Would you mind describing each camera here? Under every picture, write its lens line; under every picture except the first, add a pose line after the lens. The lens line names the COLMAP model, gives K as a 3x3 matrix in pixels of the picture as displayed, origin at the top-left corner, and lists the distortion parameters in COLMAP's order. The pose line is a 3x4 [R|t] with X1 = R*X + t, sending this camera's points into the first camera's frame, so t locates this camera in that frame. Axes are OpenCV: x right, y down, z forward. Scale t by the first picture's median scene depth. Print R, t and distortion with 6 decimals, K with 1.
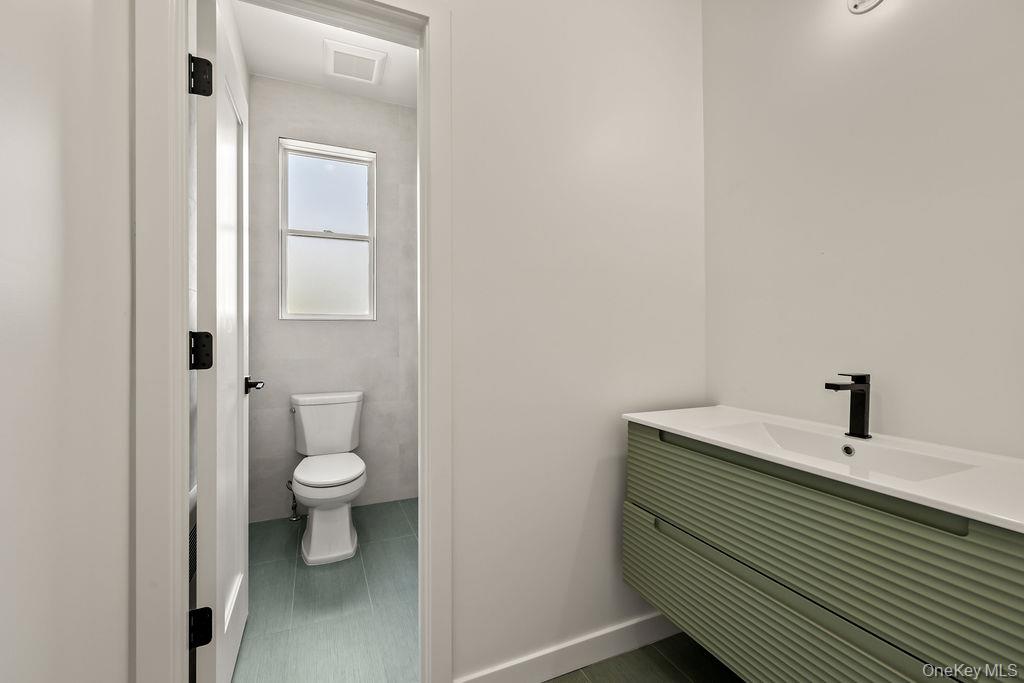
lens RADIAL K [[433.8, 0, 512.5], [0, 433.8, 336.9], [0, 0, 1]] dist [-0.009481, 0.000322]
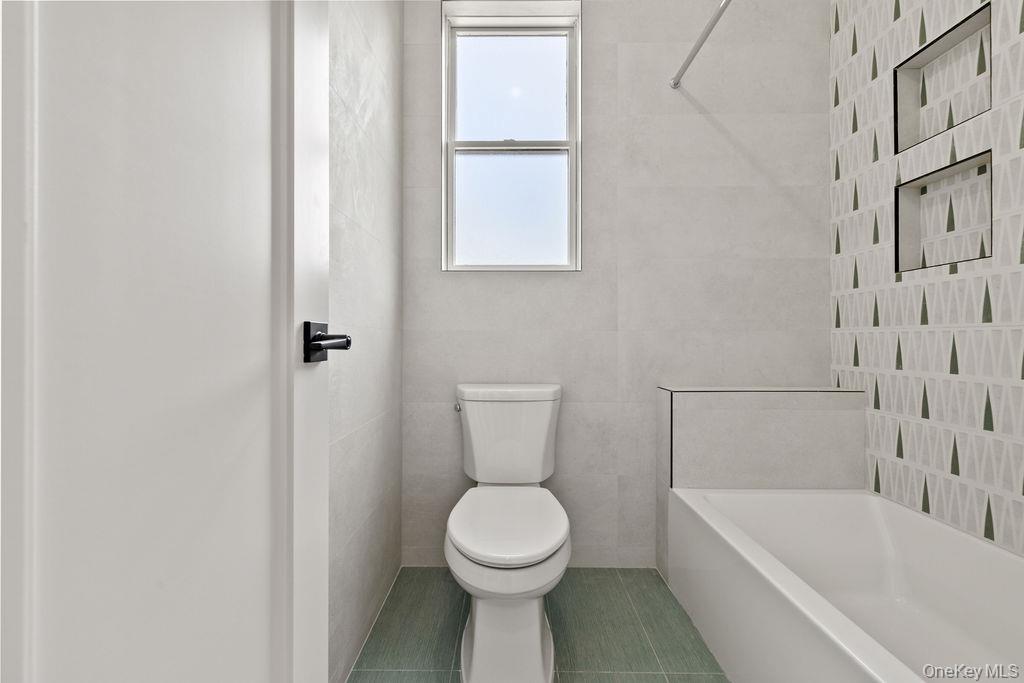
lens RADIAL K [[433.8, 0, 512.5], [0, 433.8, 336.9], [0, 0, 1]] dist [-0.009481, 0.000322]
pose [[0.915830, 0.000531, -0.401565, -0.163883], [-0.002630, 0.999986, -0.004677, 0.063146], [0.401557, 0.005339, 0.915819, 0.416066]]
